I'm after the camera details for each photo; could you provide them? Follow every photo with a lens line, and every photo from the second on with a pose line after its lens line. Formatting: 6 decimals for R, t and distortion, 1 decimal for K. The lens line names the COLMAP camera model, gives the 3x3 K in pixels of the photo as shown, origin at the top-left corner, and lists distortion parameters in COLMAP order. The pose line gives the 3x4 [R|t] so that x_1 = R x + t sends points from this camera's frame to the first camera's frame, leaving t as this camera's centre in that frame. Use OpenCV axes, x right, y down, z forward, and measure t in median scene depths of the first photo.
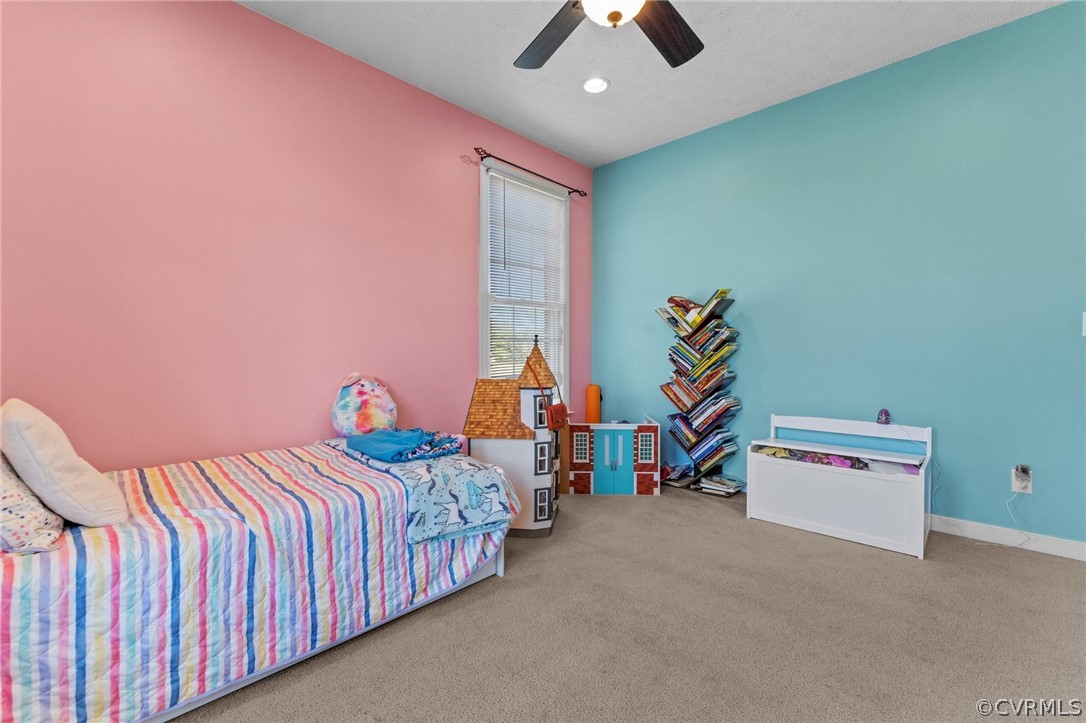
lens RADIAL K [[466.1, 0, 538.6], [0, 466.1, 361.2], [0, 0, 1]] dist [-0.002092, 0.000608]
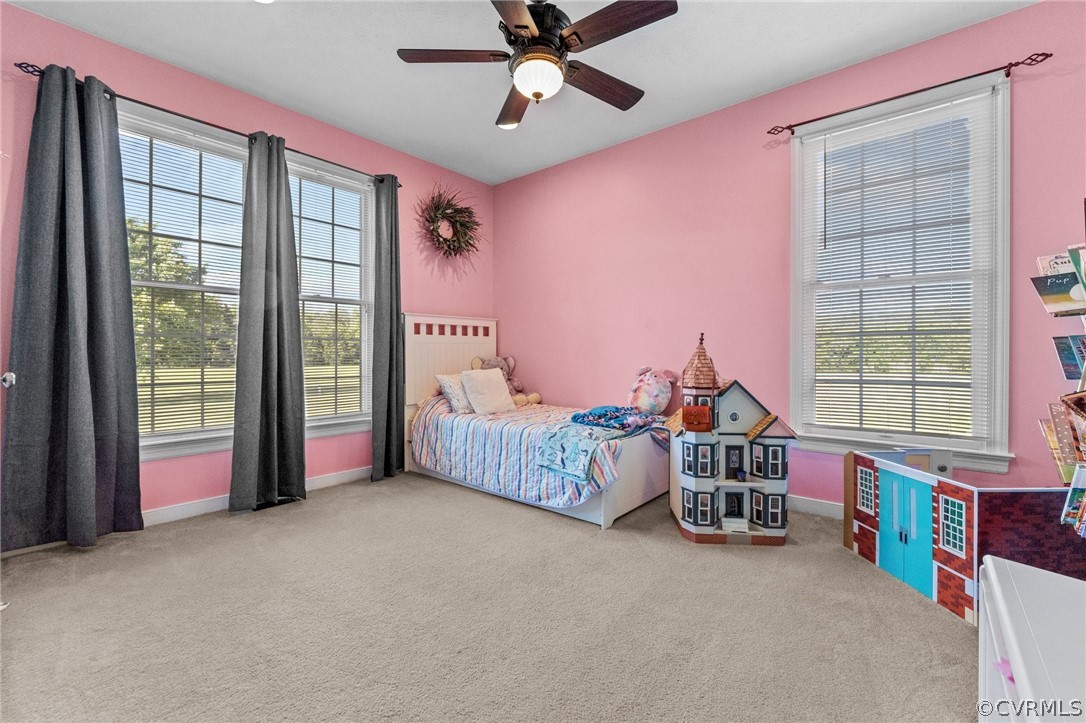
lens RADIAL K [[466.1, 0, 537.8], [0, 466.1, 355.1], [0, 0, 1]] dist [-0.002092, 0.000608]
pose [[0.052477, 0.006082, -0.998604, 0.748108], [-0.018961, 0.999807, 0.005093, -0.006690], [0.998442, 0.018668, 0.052582, 0.483292]]
